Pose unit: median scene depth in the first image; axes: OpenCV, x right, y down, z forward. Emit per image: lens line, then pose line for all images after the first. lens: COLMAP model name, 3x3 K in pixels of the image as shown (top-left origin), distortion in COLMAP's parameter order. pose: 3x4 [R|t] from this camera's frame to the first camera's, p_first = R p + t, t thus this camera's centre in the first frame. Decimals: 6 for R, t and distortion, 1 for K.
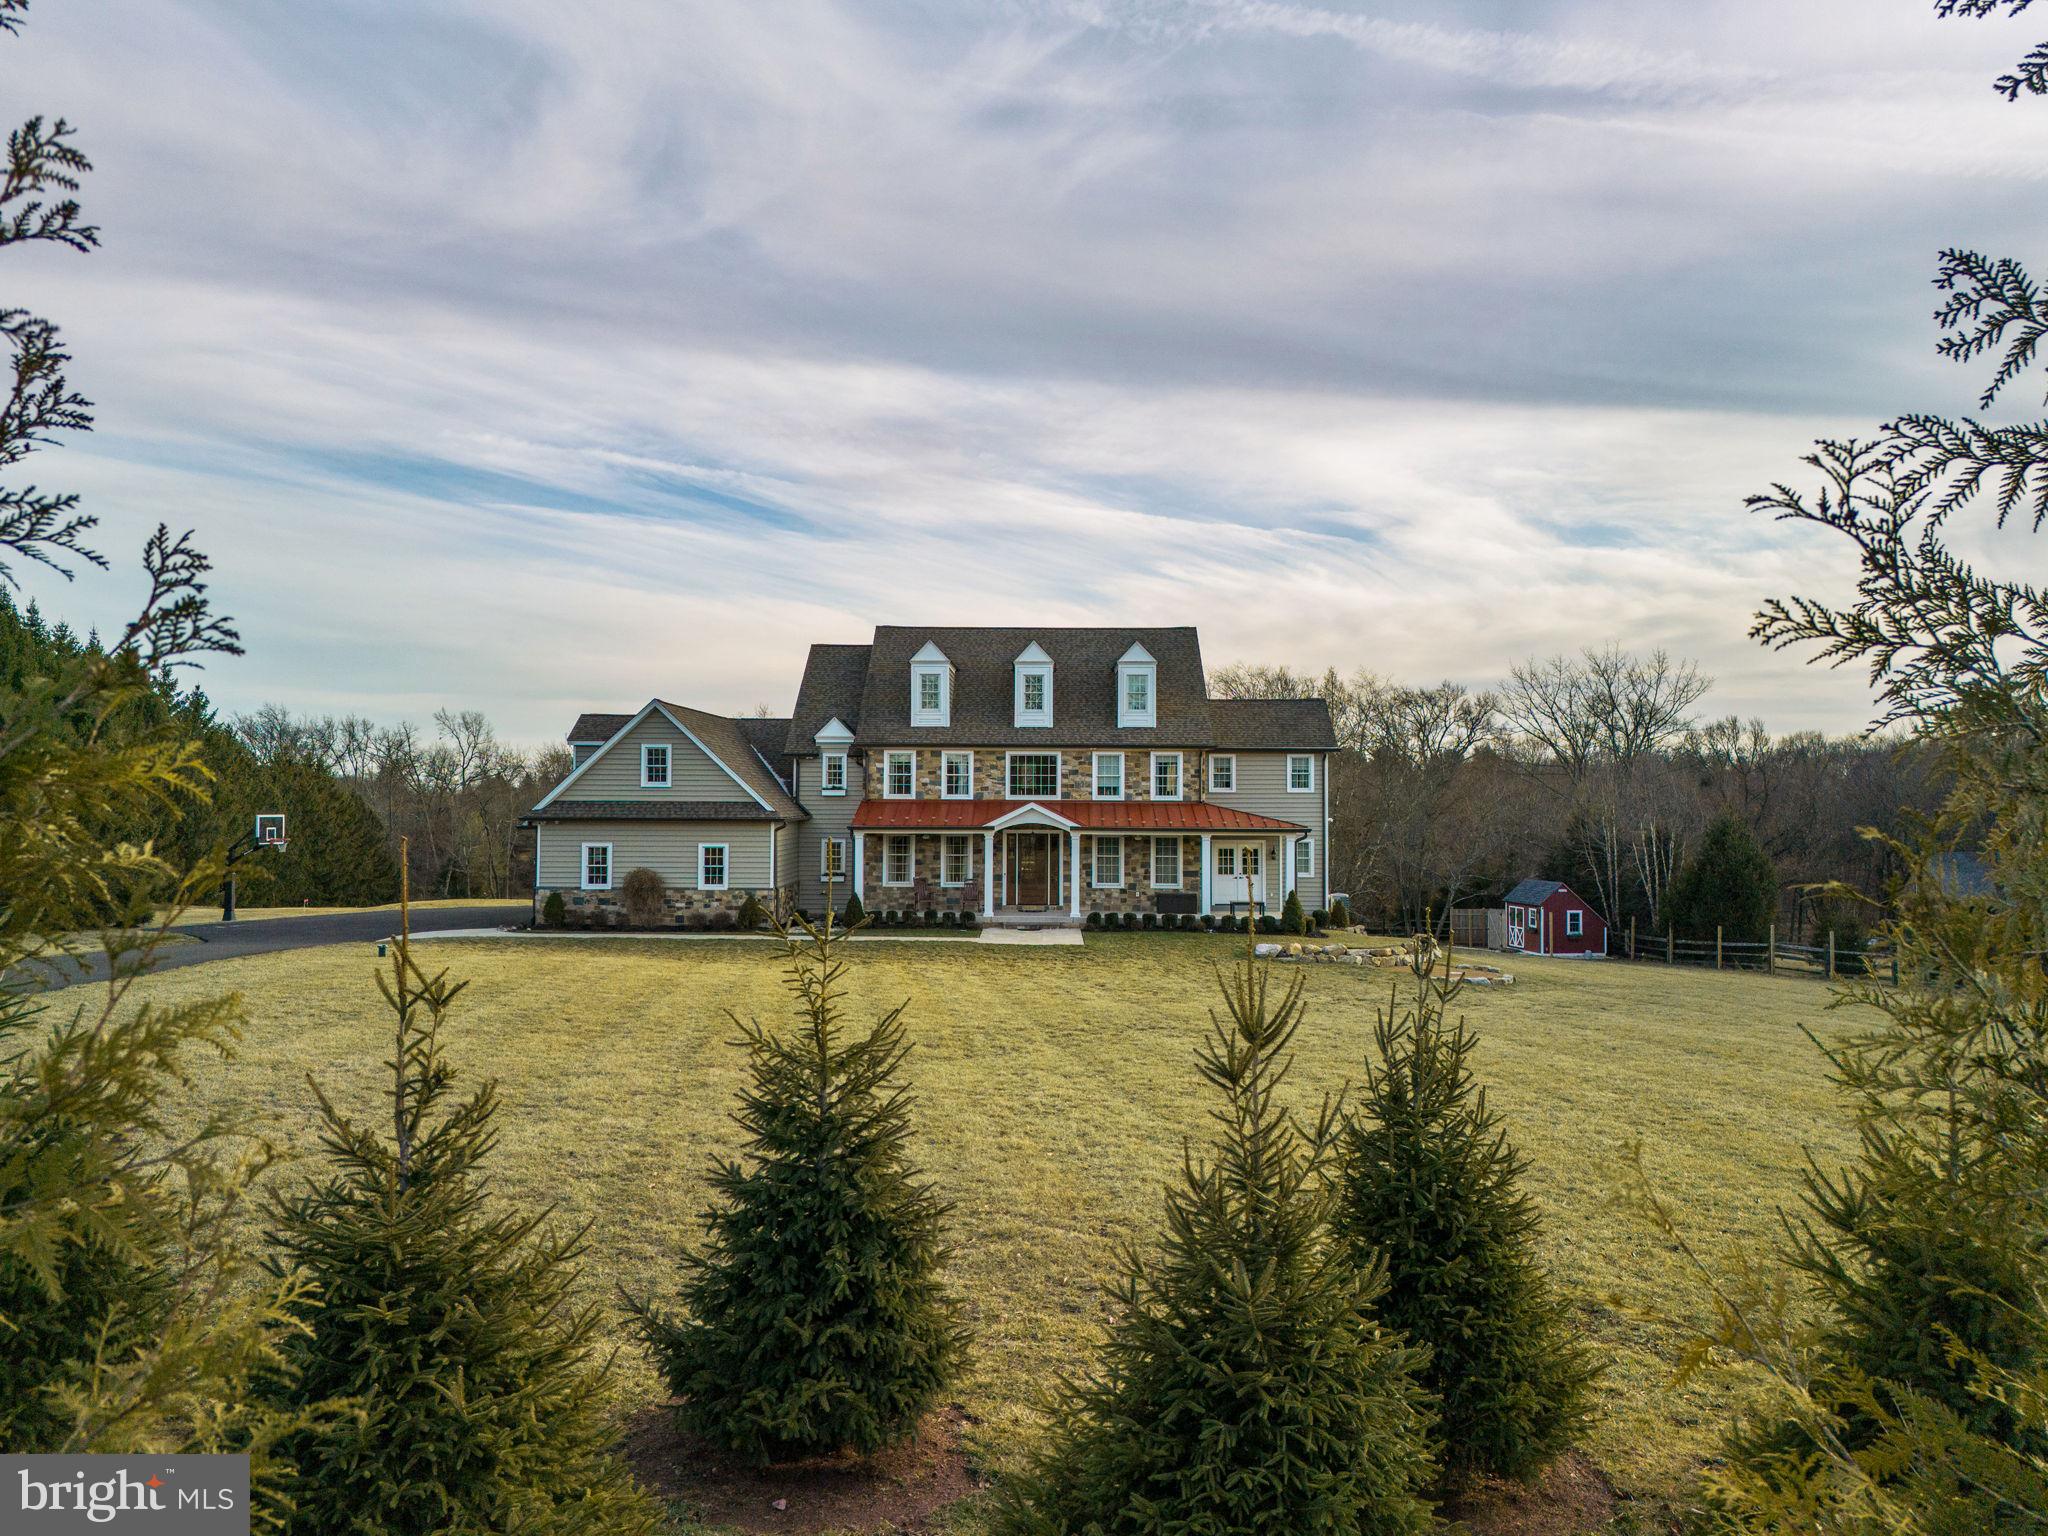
lens RADIAL K [[1566.3, 0, 1017.5], [0, 1566.3, 796.2], [0, 0, 1]] dist [0.121228, -0.002043]
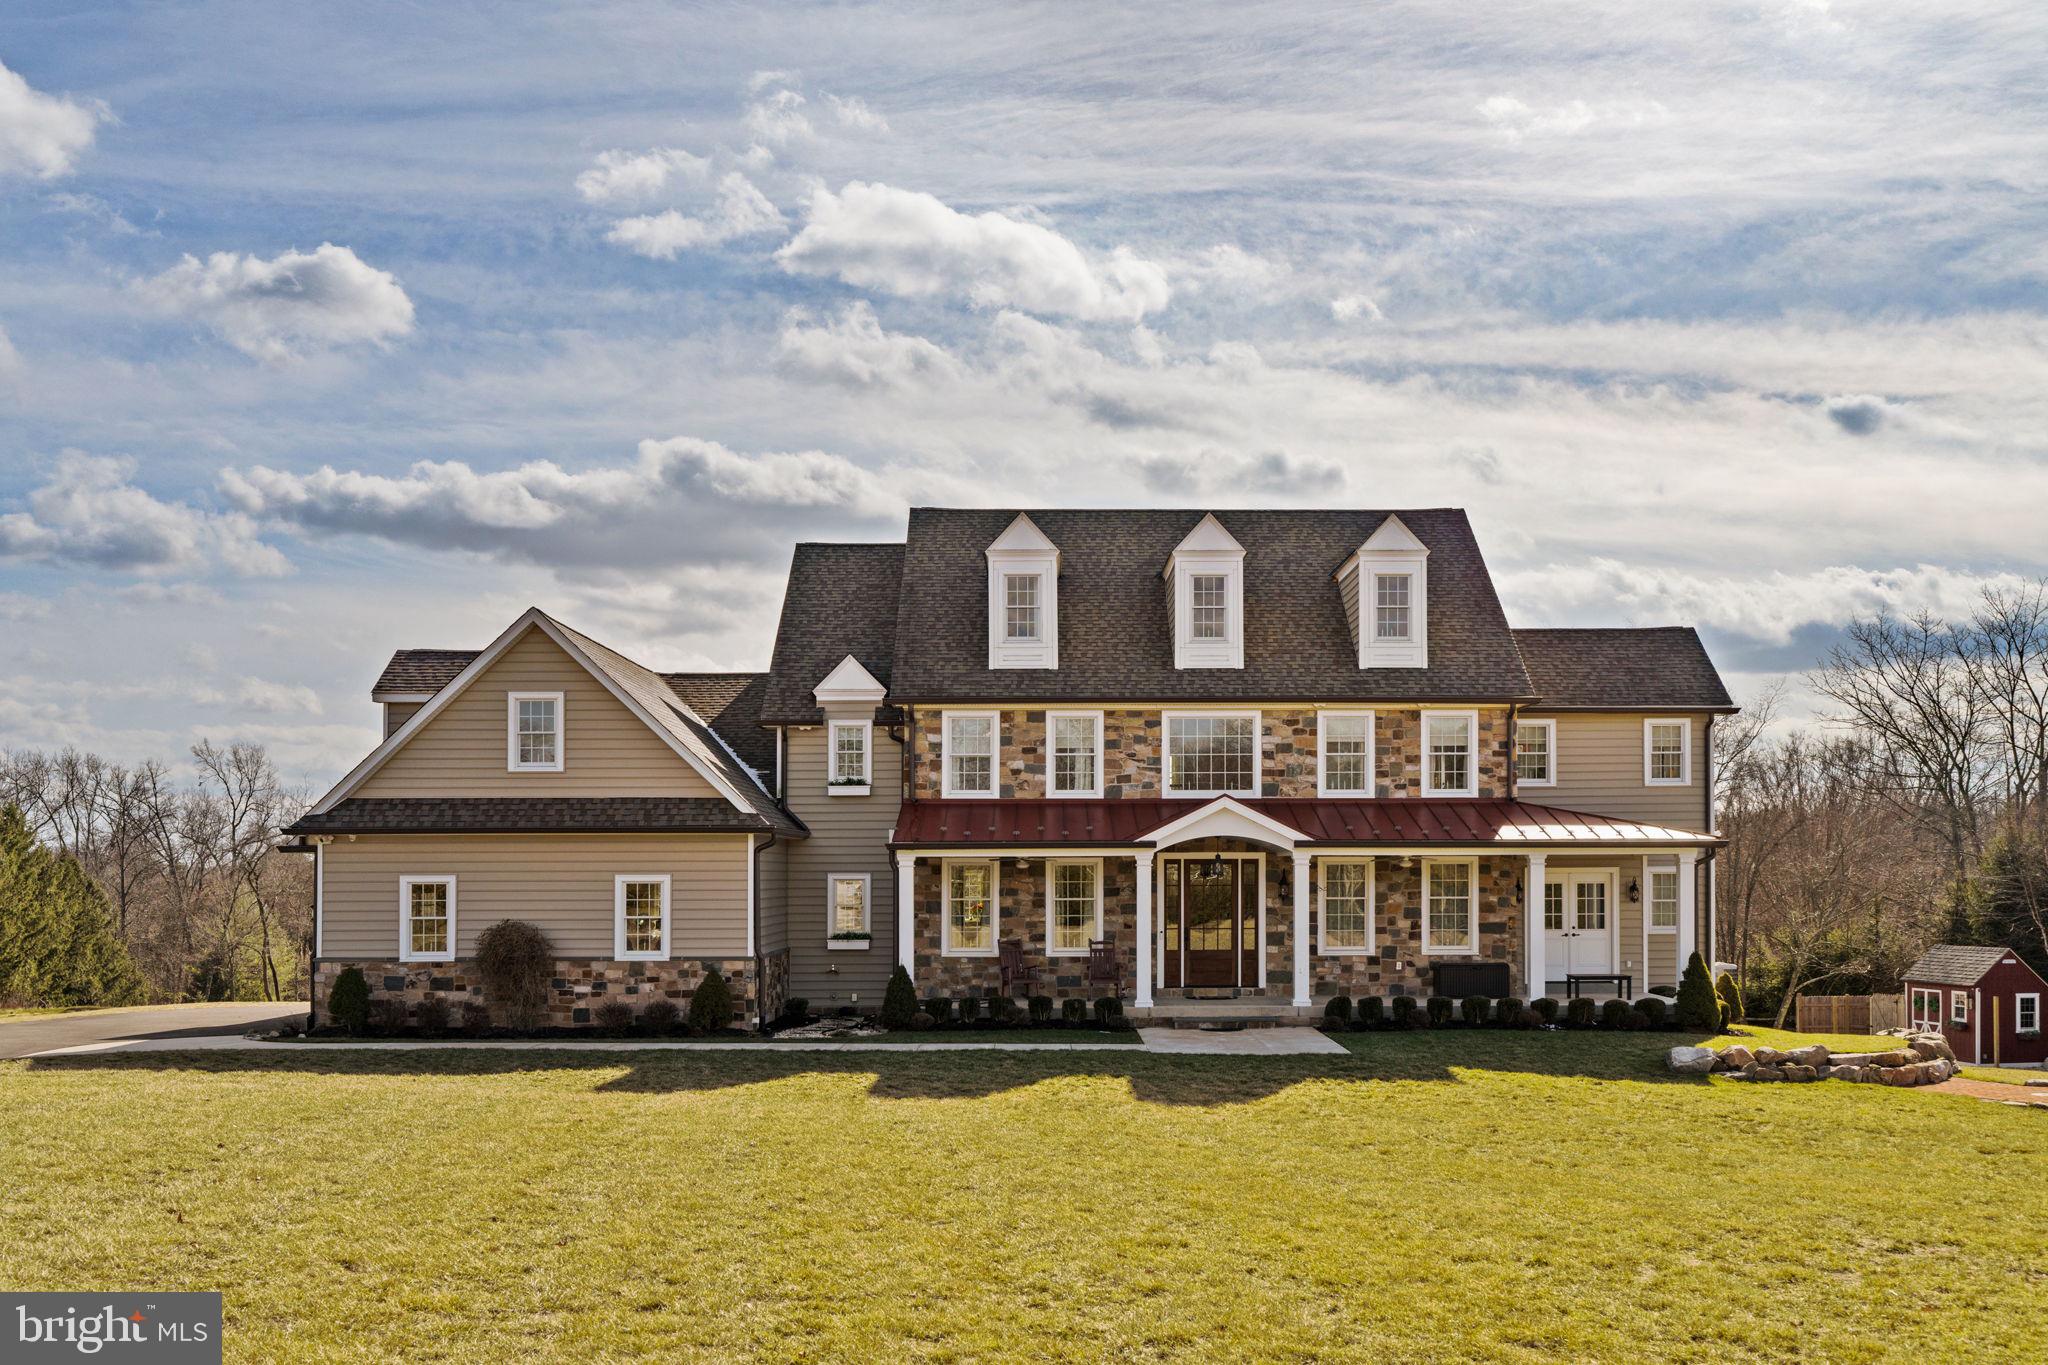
lens RADIAL K [[2076.1, 0, 1057.8], [0, 2076.1, 897.8], [0, 0, 1]] dist [0.010453, 0.030936]
pose [[0.999297, -0.008545, 0.036499, -0.071901], [0.008131, 0.999901, 0.011466, 0.028787], [-0.036593, -0.011162, 0.999268, 0.264355]]
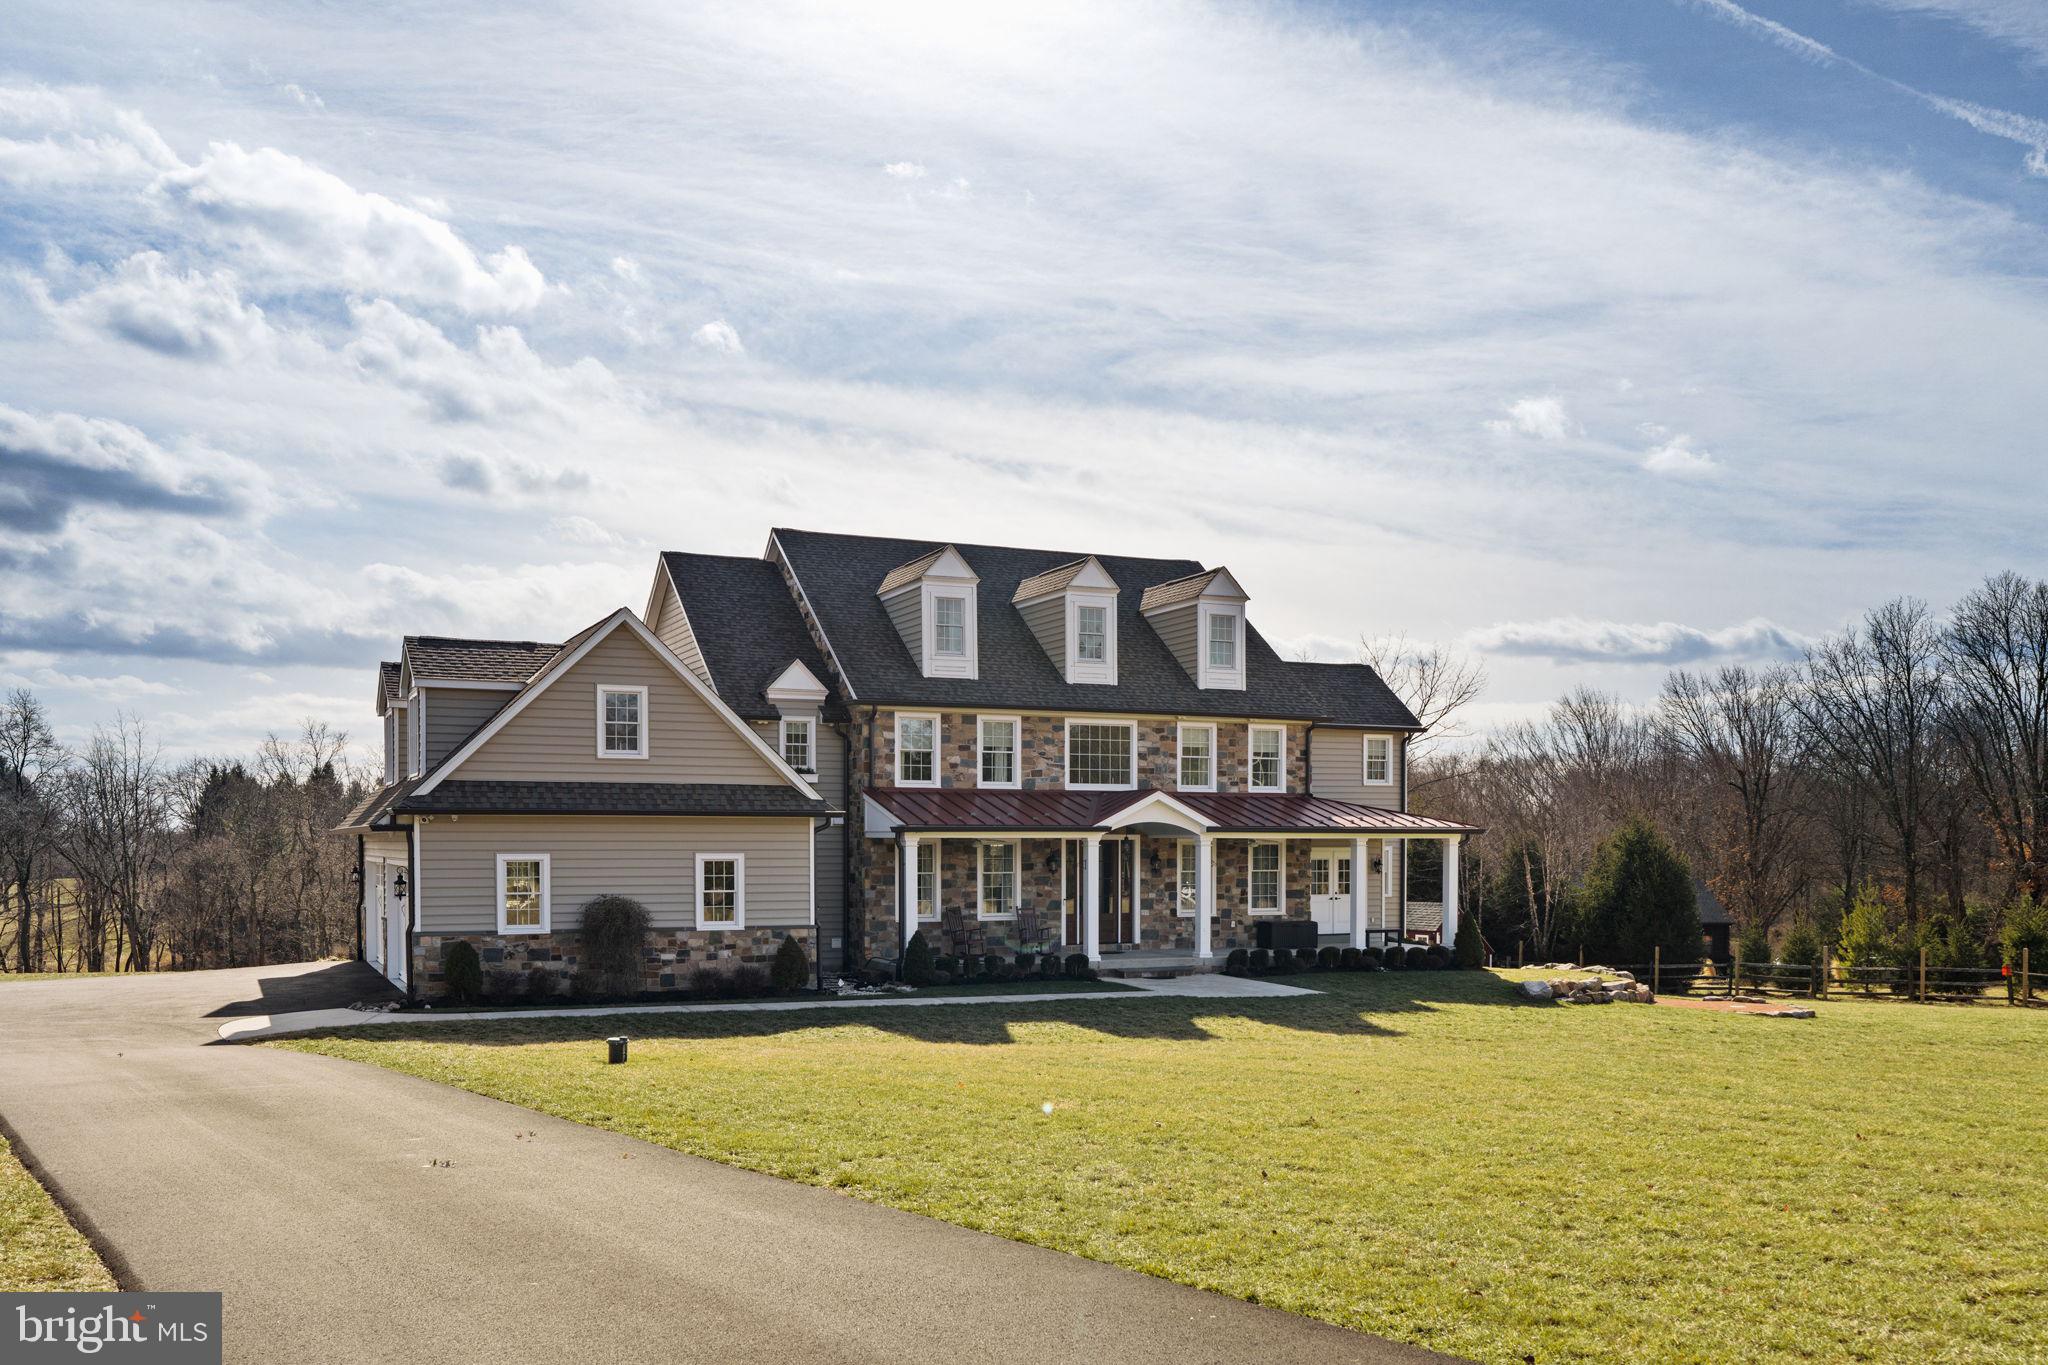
lens RADIAL K [[1776.8, 0, 1034.0], [0, 1776.8, 921.8], [0, 0, 1]] dist [-0.003068, 0.001545]
pose [[0.899385, -0.023903, 0.436503, -0.358104], [0.002890, 0.998807, 0.048742, 0.021742], [-0.437147, -0.042576, 0.898382, 0.312253]]
